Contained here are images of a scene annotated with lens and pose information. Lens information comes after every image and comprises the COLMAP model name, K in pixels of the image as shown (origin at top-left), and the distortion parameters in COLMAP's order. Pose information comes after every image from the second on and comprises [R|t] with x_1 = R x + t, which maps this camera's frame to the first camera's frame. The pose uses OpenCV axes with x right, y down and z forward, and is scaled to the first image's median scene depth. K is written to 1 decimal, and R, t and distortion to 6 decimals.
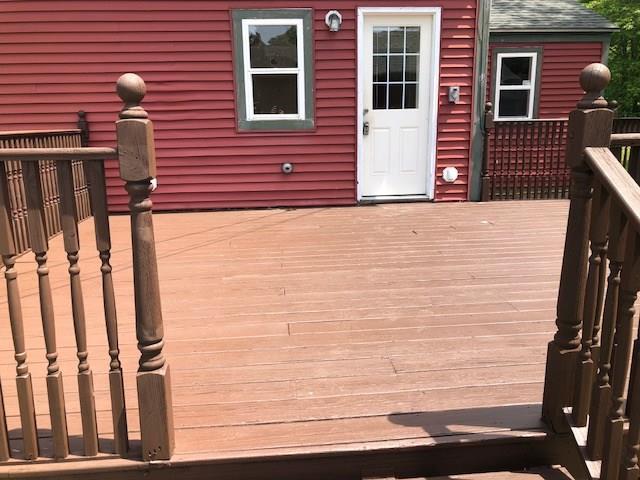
lens RADIAL K [[528.3, 0, 320.0], [0, 528.3, 240.0], [0, 0, 1]] dist [0.004309, 0.000876]
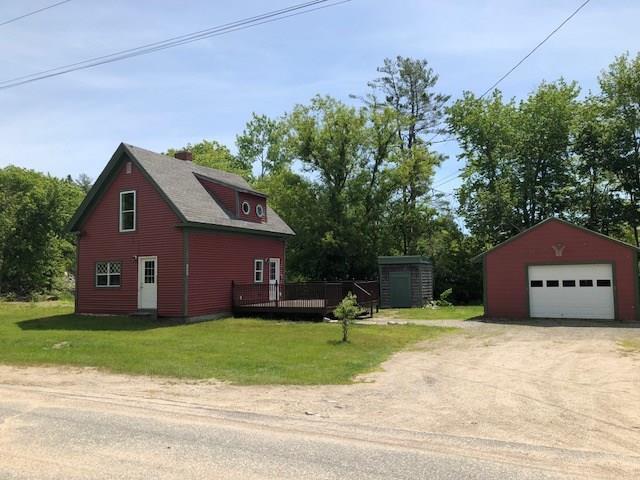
lens RADIAL K [[528.3, 0, 320.0], [0, 528.3, 240.0], [0, 0, 1]] dist [0.004309, 0.000876]
pose [[0.859599, -0.031514, -0.509996, 2.957454], [-0.120350, 0.957529, -0.262019, 0.268987], [0.496593, 0.286609, 0.819299, -1.417047]]
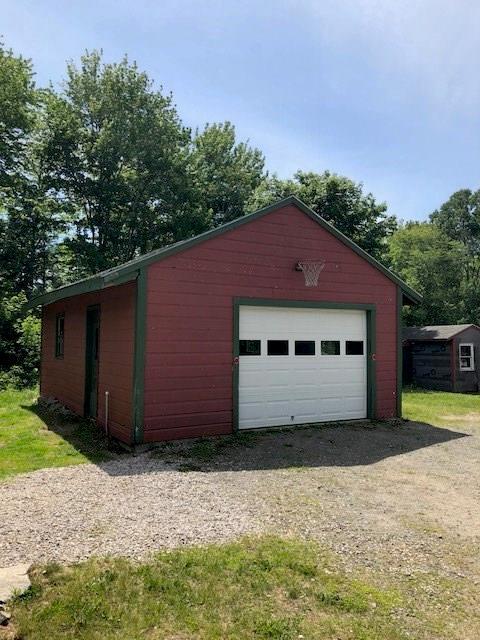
lens RADIAL K [[528.3, 0, 240.0], [0, 528.3, 320.0], [0, 0, 1]] dist [0.004309, 0.000876]
pose [[0.858616, 0.046627, 0.510494, 1.600896], [0.092932, 0.965195, -0.244463, -0.266057], [-0.504125, 0.257341, 0.824399, 1.048921]]
